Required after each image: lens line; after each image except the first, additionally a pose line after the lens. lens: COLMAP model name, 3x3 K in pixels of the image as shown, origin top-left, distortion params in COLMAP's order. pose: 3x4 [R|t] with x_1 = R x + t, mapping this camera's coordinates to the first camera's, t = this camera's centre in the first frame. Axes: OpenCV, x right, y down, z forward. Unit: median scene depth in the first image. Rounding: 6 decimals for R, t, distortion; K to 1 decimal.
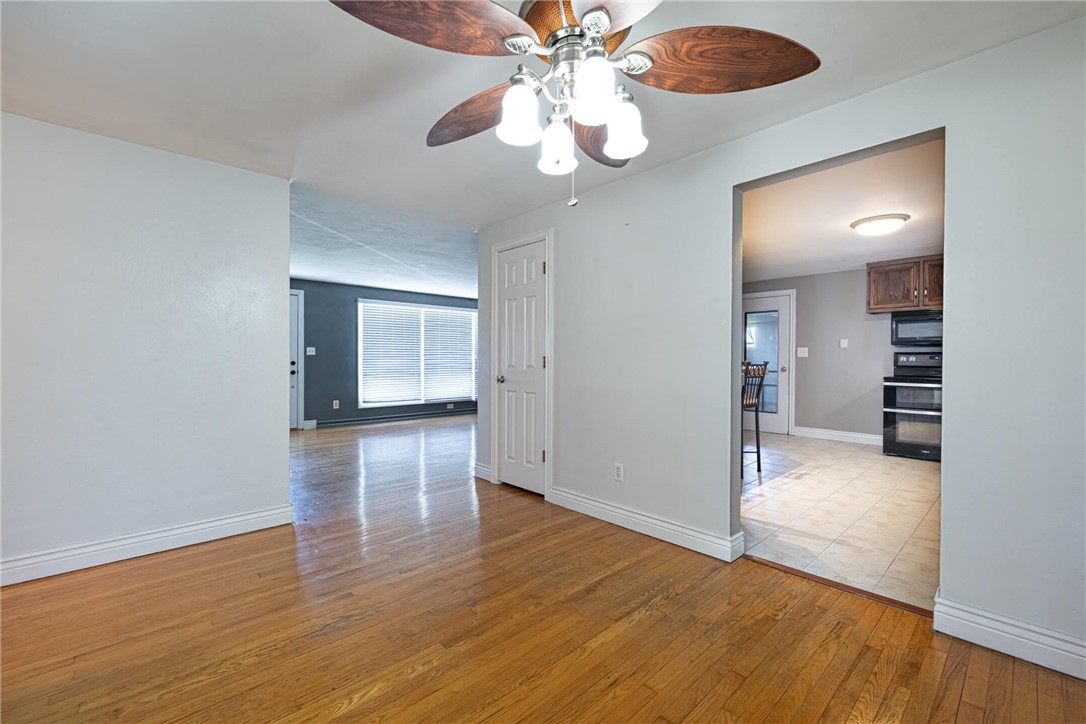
lens RADIAL K [[454.1, 0, 543.4], [0, 454.1, 361.0], [0, 0, 1]] dist [-0.000280, -0.000165]
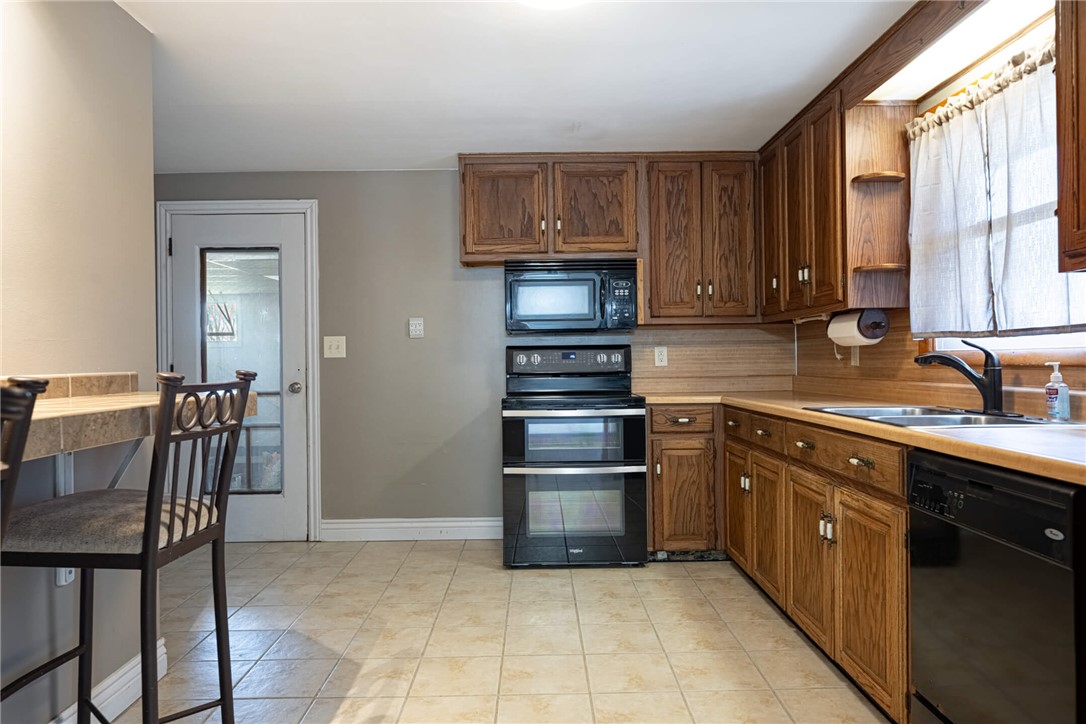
lens RADIAL K [[713.8, 0, 542.1], [0, 713.8, 361.8], [0, 0, 1]] dist [-0.004314, -0.001268]
pose [[0.673581, -0.013158, 0.738997, 0.237227], [0.019533, 0.999809, -0.000002, -0.001299], [-0.738856, 0.014437, 0.673709, 0.467324]]
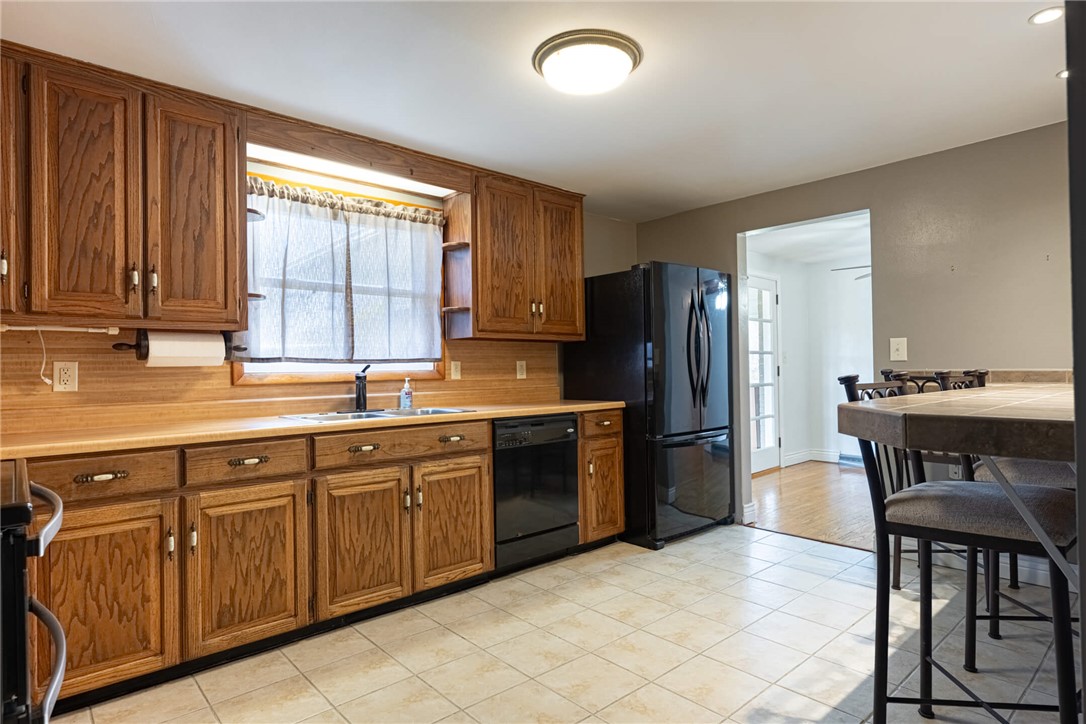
lens RADIAL K [[597.6, 0, 539.3], [0, 597.6, 362.3], [0, 0, 1]] dist [-0.000827, -0.000973]
pose [[-0.999585, 0.012358, 0.026022, 0.557615], [0.012236, 0.999913, -0.004833, -0.007195], [-0.026079, -0.004513, -0.999650, 1.139716]]
